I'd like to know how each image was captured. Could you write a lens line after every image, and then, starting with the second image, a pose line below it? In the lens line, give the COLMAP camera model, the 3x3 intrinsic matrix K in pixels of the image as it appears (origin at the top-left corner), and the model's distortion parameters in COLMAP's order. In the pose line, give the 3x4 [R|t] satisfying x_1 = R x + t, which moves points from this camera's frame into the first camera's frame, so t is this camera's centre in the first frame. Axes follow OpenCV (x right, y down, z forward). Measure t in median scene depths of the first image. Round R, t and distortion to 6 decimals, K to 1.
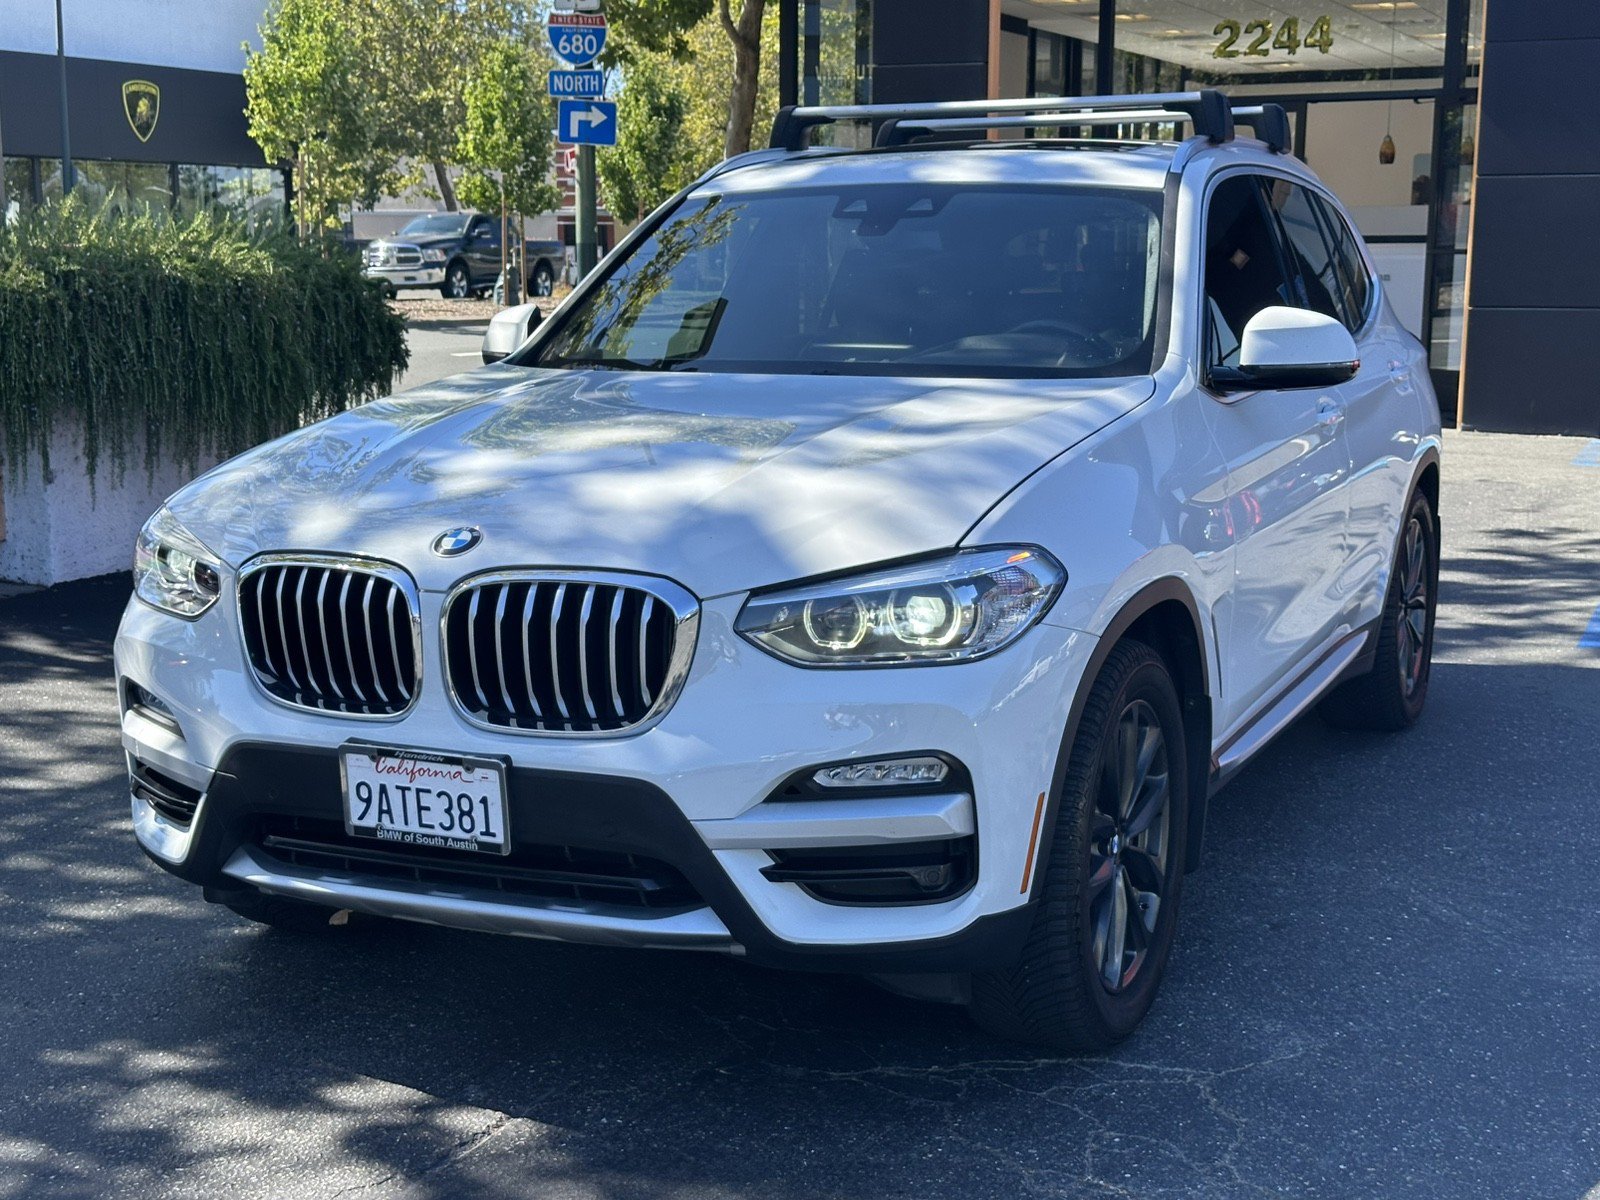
lens RADIAL K [[2204.3, 0, 777.6], [0, 2204.3, 633.0], [0, 0, 1]] dist [0.190588, -0.470292]
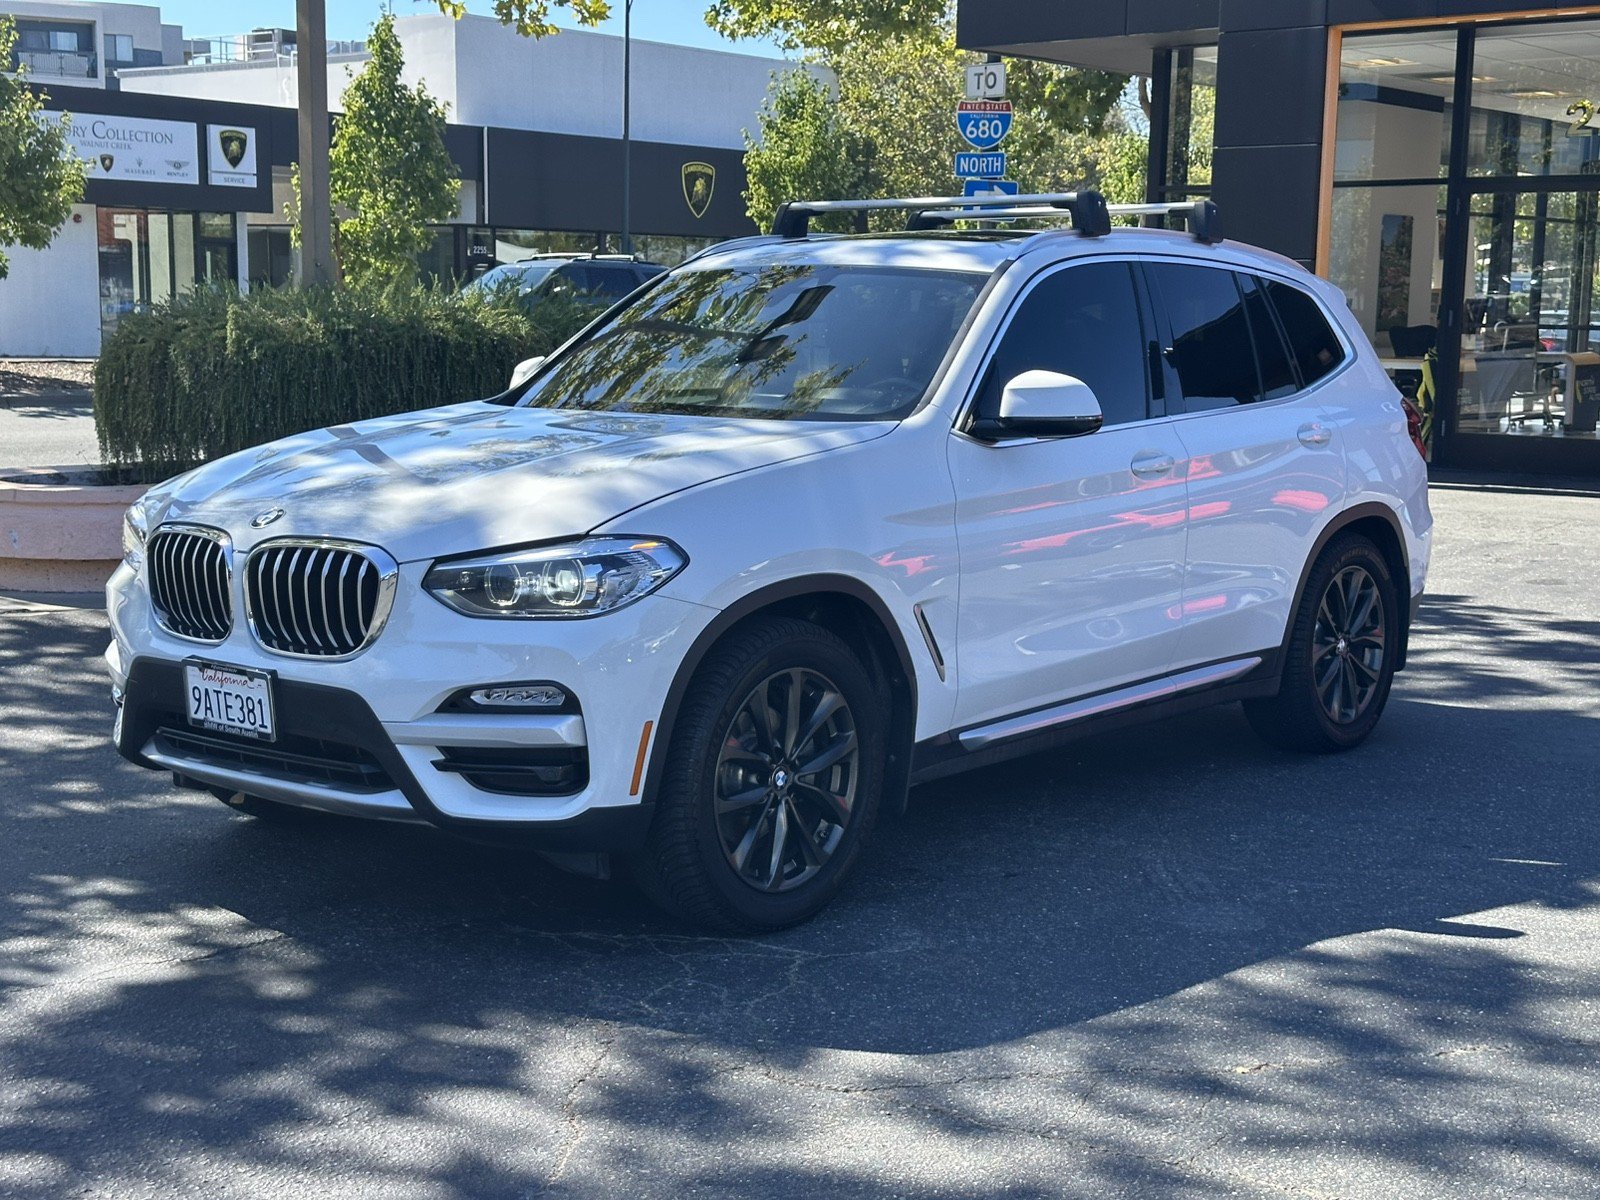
lens RADIAL K [[2195.4, 0, 788.2], [0, 2195.4, 640.3], [0, 0, 1]] dist [0.199010, -0.450077]
pose [[0.967231, 0.050655, -0.248793, 0.527912], [-0.057292, 0.998167, -0.019503, 0.044357], [0.247349, 0.033118, 0.968360, -0.270629]]
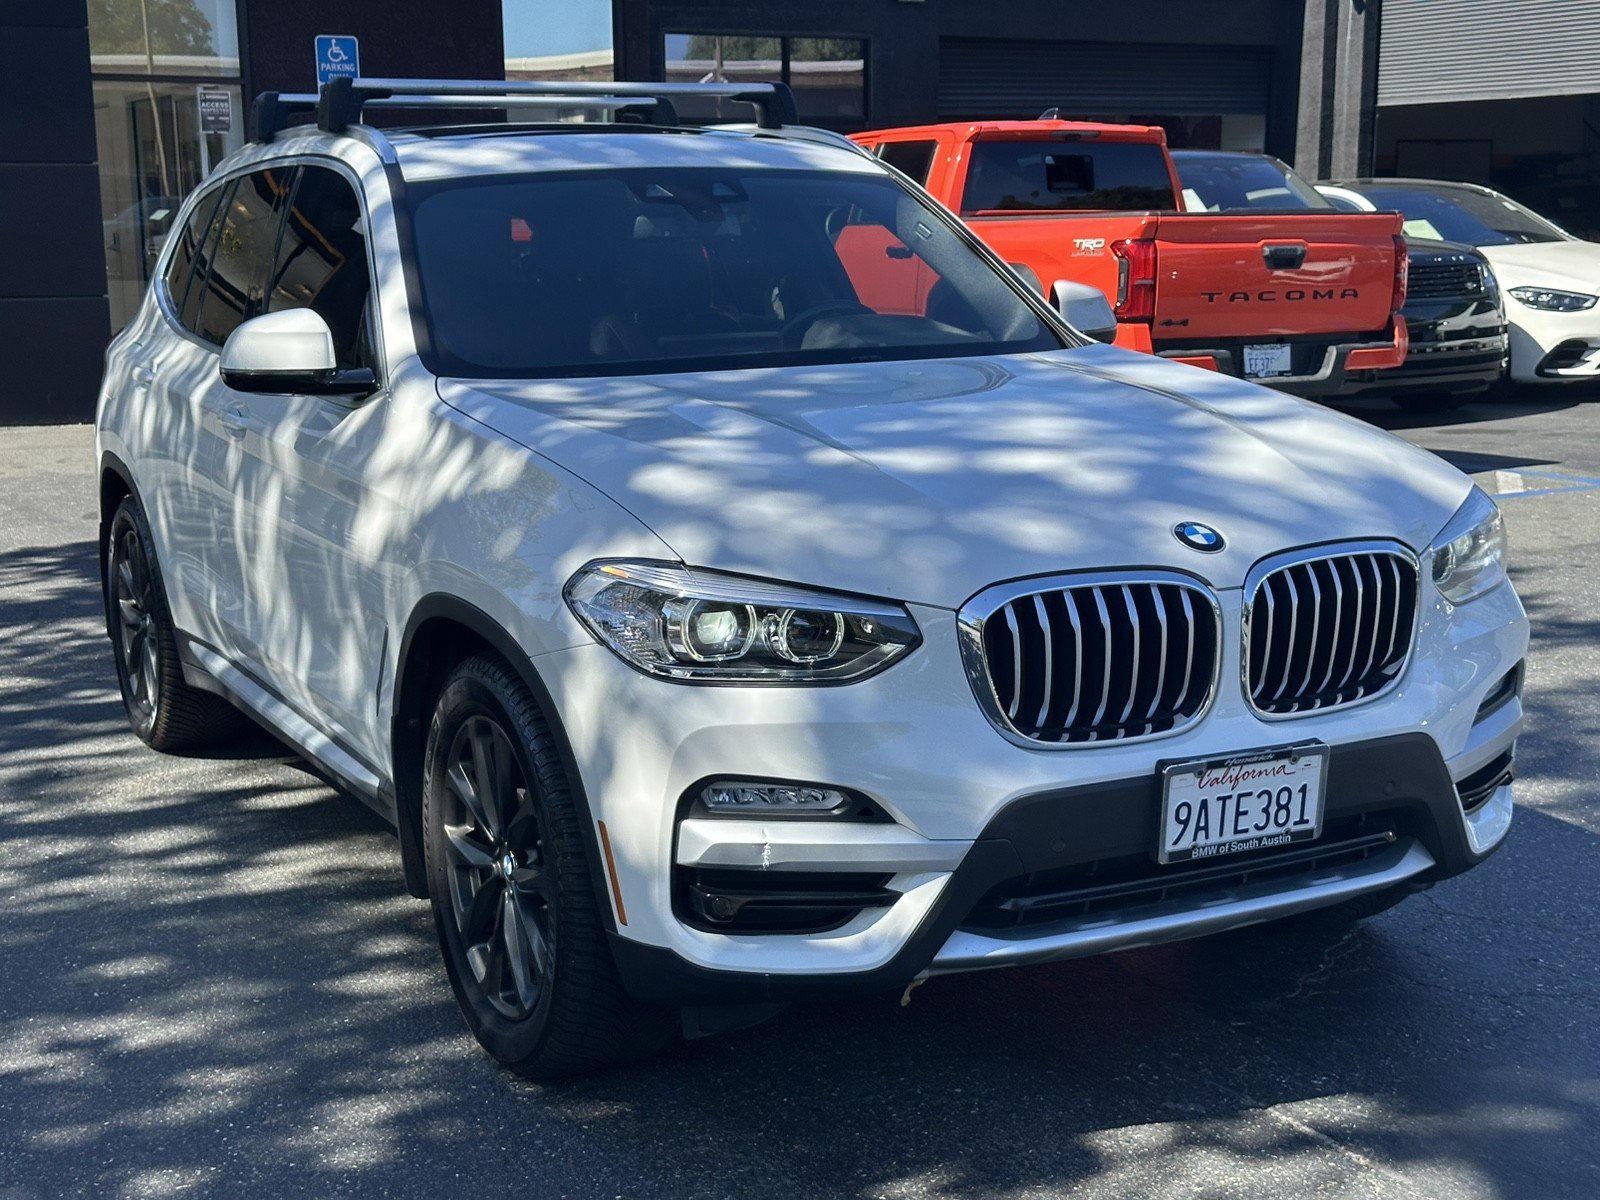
lens RADIAL K [[2204.3, 0, 777.6], [0, 2204.3, 633.0], [0, 0, 1]] dist [0.190588, -0.470292]
pose [[0.627383, -0.154005, 0.763330, -1.011977], [0.152363, 0.985579, 0.073617, -0.100347], [-0.763659, 0.070117, 0.641801, 0.526973]]
